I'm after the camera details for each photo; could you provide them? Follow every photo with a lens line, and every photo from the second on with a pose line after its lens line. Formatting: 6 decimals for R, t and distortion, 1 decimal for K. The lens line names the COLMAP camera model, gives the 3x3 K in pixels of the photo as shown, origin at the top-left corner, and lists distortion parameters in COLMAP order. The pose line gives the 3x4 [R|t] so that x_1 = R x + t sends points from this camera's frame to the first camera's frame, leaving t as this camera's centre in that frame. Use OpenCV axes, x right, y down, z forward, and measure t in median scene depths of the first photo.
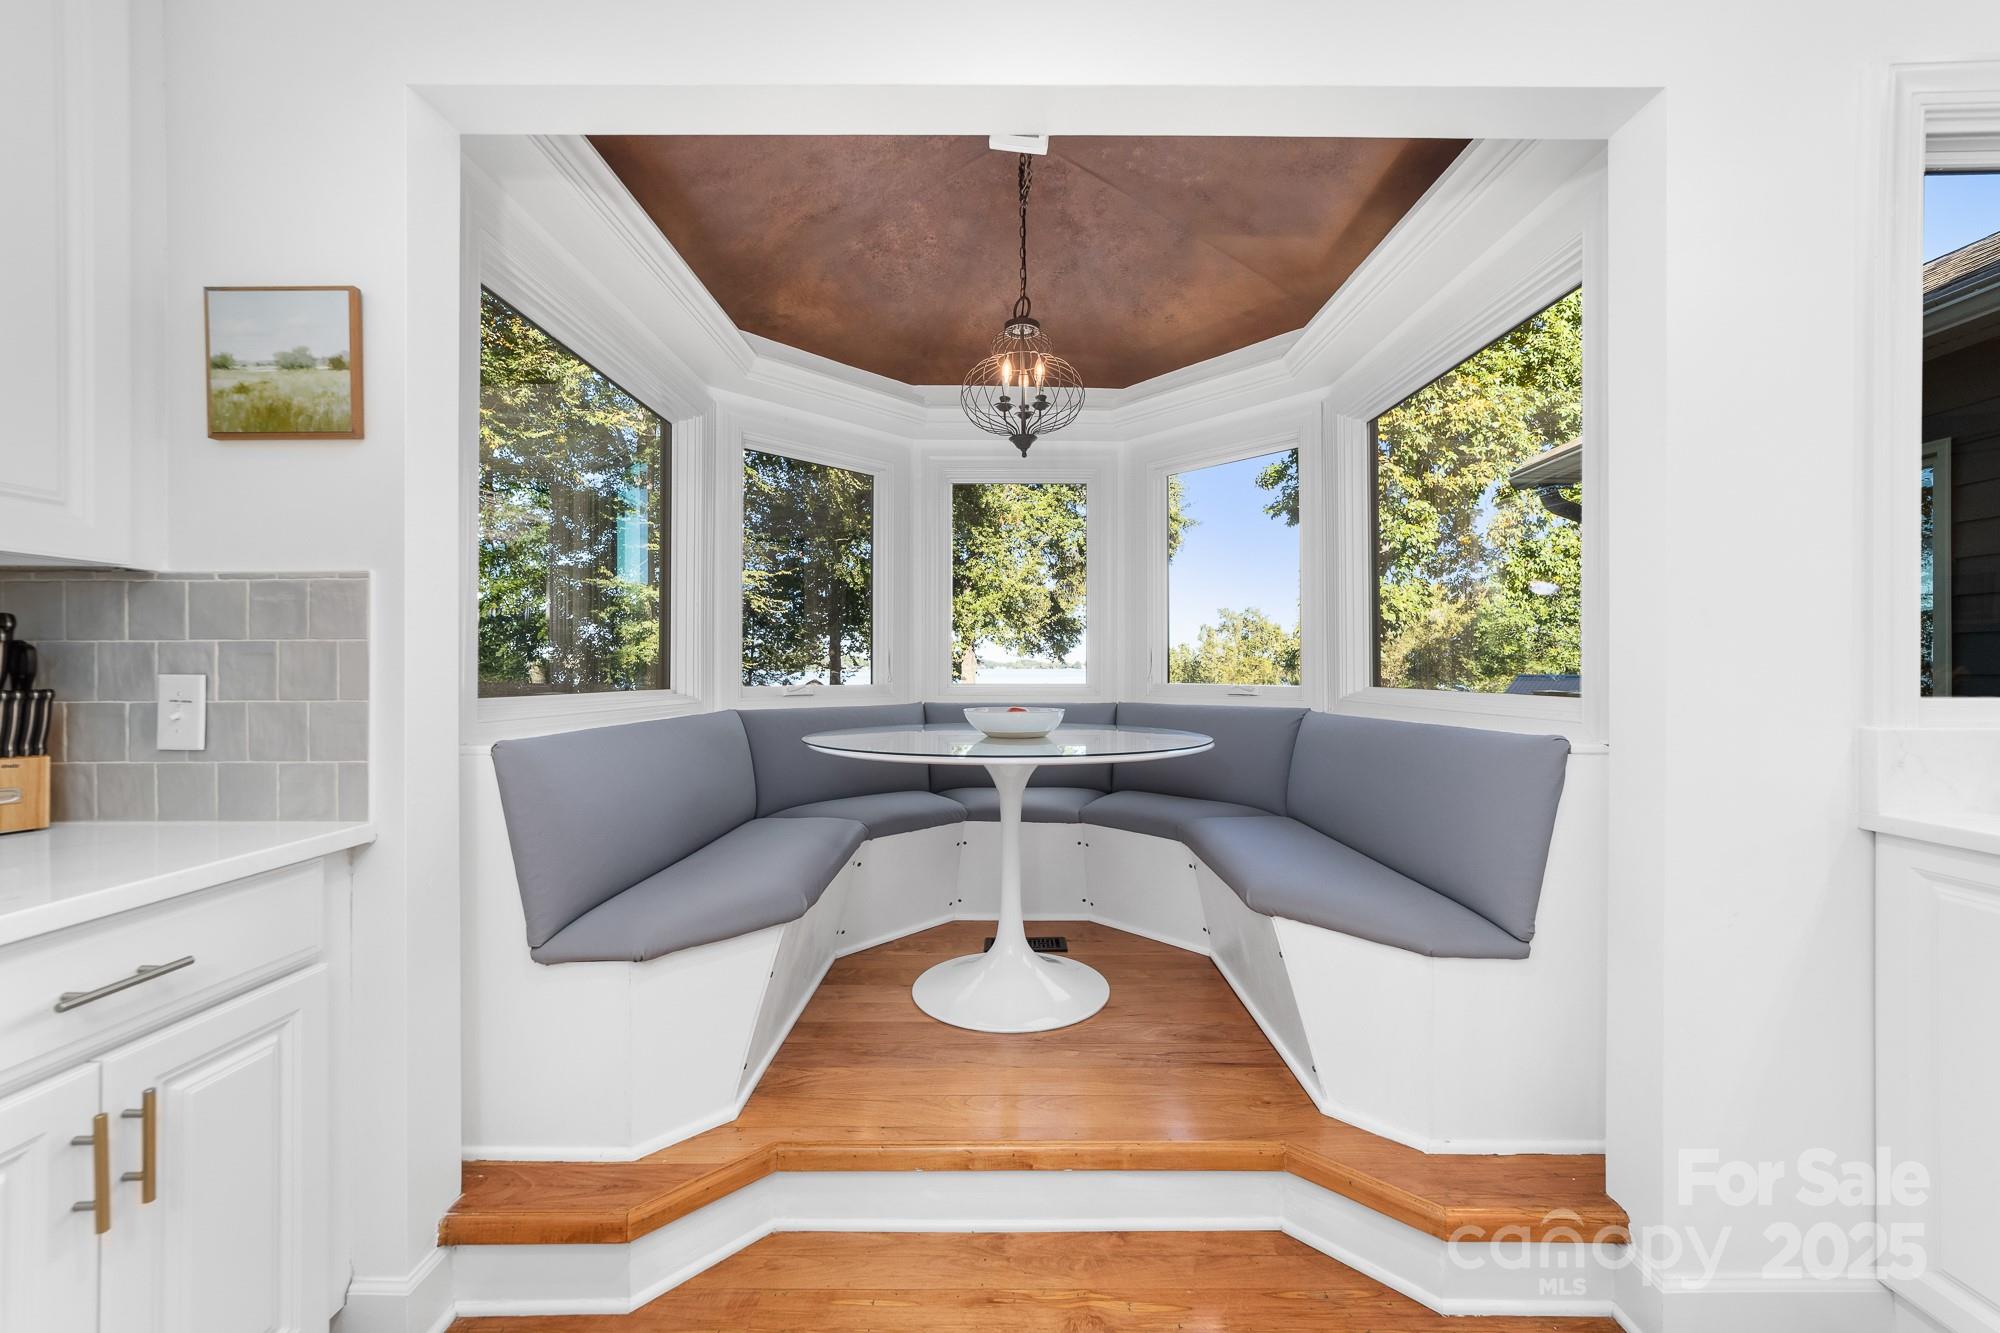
lens RADIAL K [[770.4, 0, 1000.0], [0, 770.4, 666.5], [0, 0, 1]] dist [-0.000382, 0.000236]
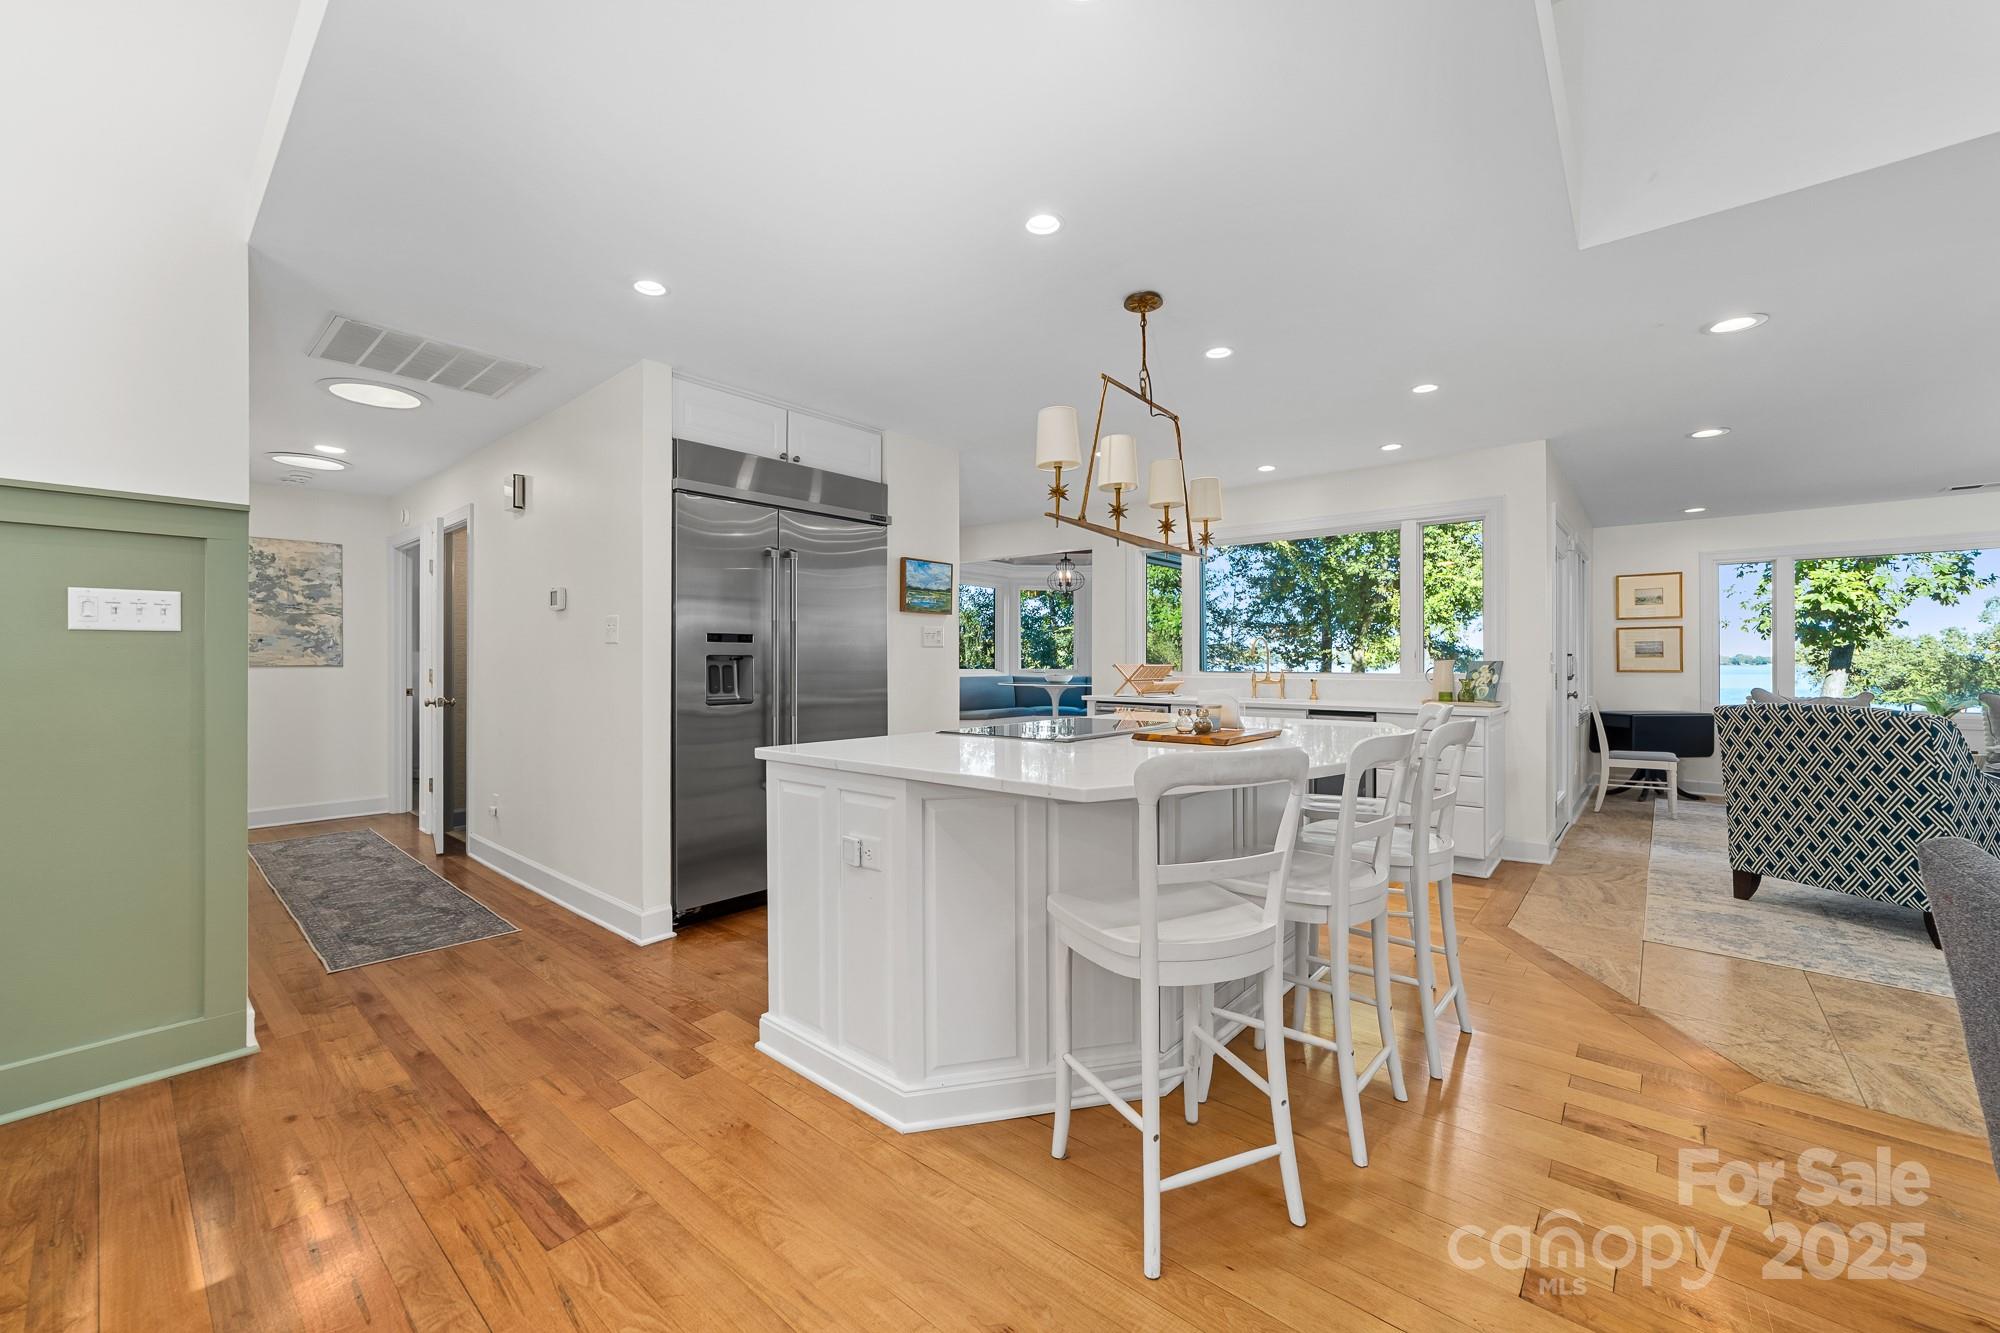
lens RADIAL K [[784.7, 0, 988.0], [0, 784.7, 667.4], [0, 0, 1]] dist [0.002252, 0.000852]
pose [[0.754292, 0.009709, -0.656467, 3.374390], [-0.003307, 0.999934, 0.010989, -0.028312], [0.656530, -0.006118, 0.754275, -2.977755]]
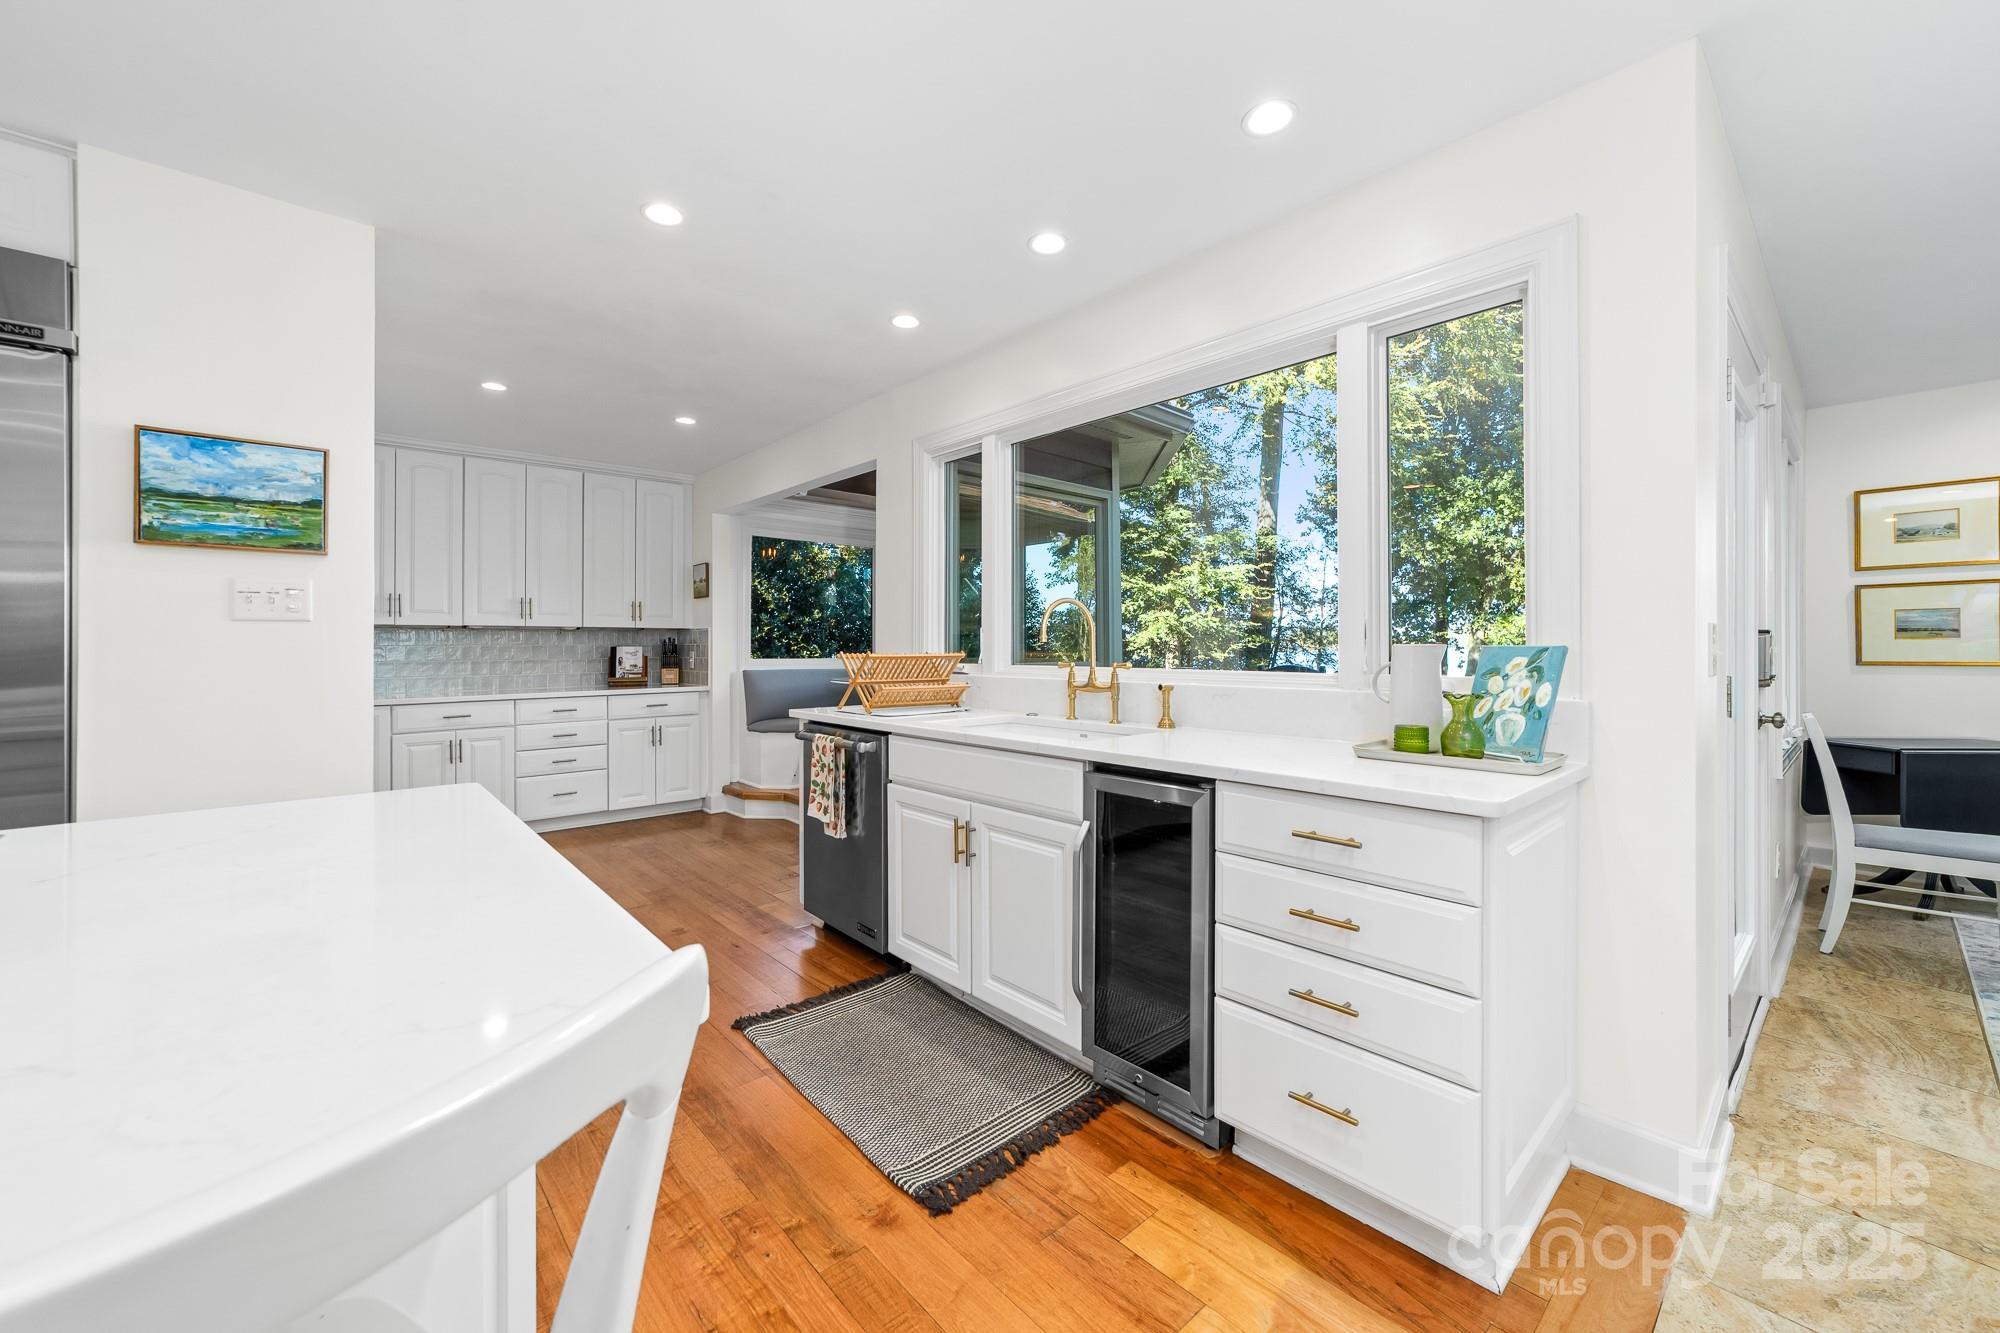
lens RADIAL K [[779.0, 0, 986.6], [0, 779.0, 649.9], [0, 0, 1]] dist [0.003023, 0.000433]
pose [[0.654895, 0.005650, -0.755698, 3.175432], [-0.000005, 0.999972, 0.007472, -0.030836], [0.755720, -0.004890, 0.654877, -0.616630]]
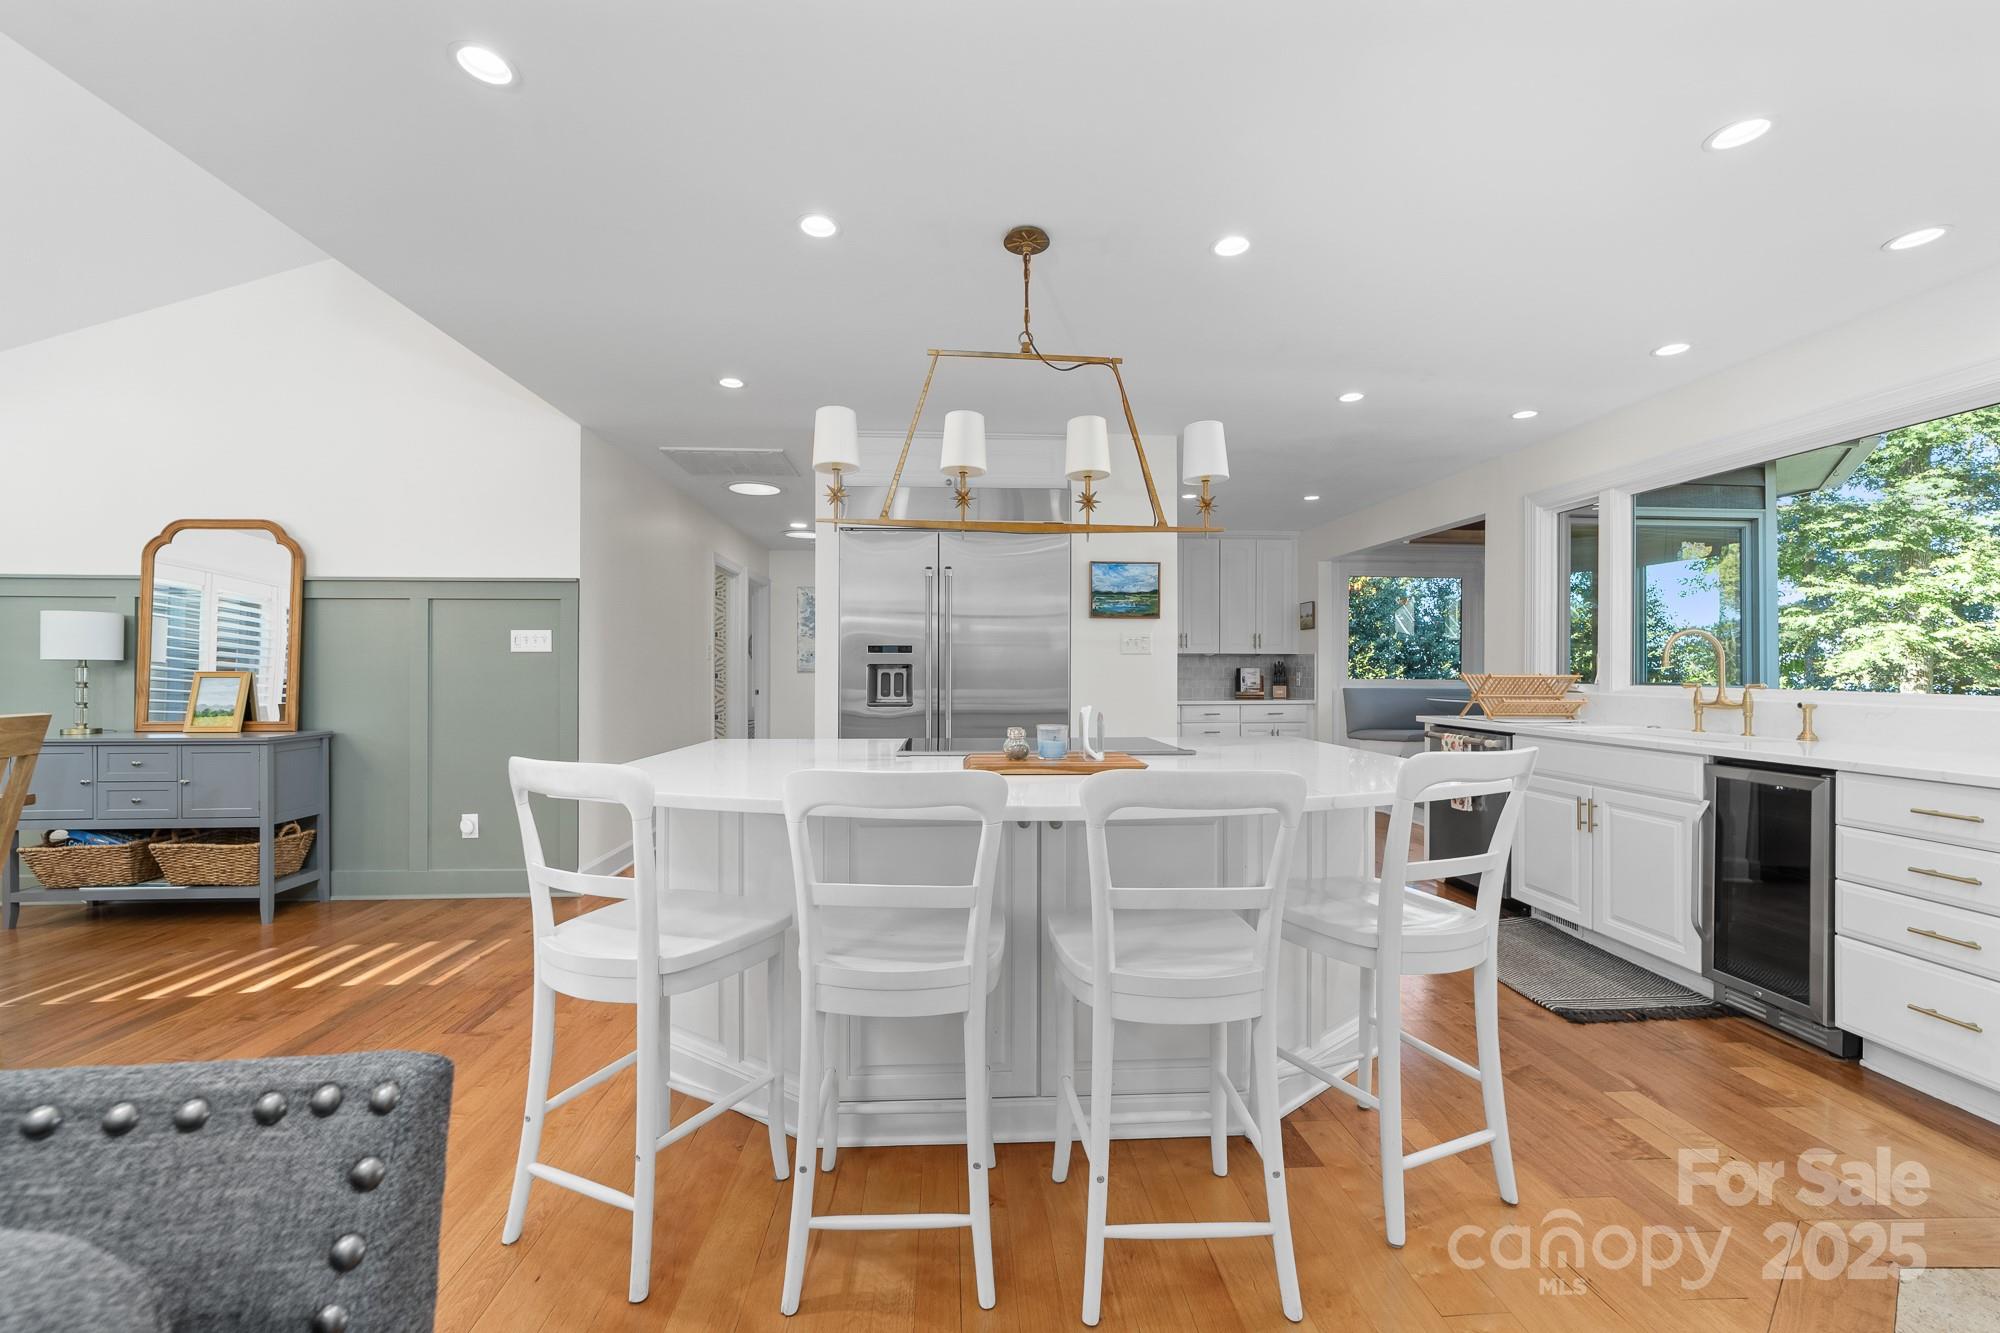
lens RADIAL K [[764.6, 0, 988.5], [0, 764.6, 665.3], [0, 0, 1]] dist [-0.022495, 0.008772]
pose [[0.047408, -0.000647, -0.998875, 3.967885], [-0.002335, 0.999997, -0.000759, -0.030943], [0.998873, 0.002369, 0.047407, -1.377435]]
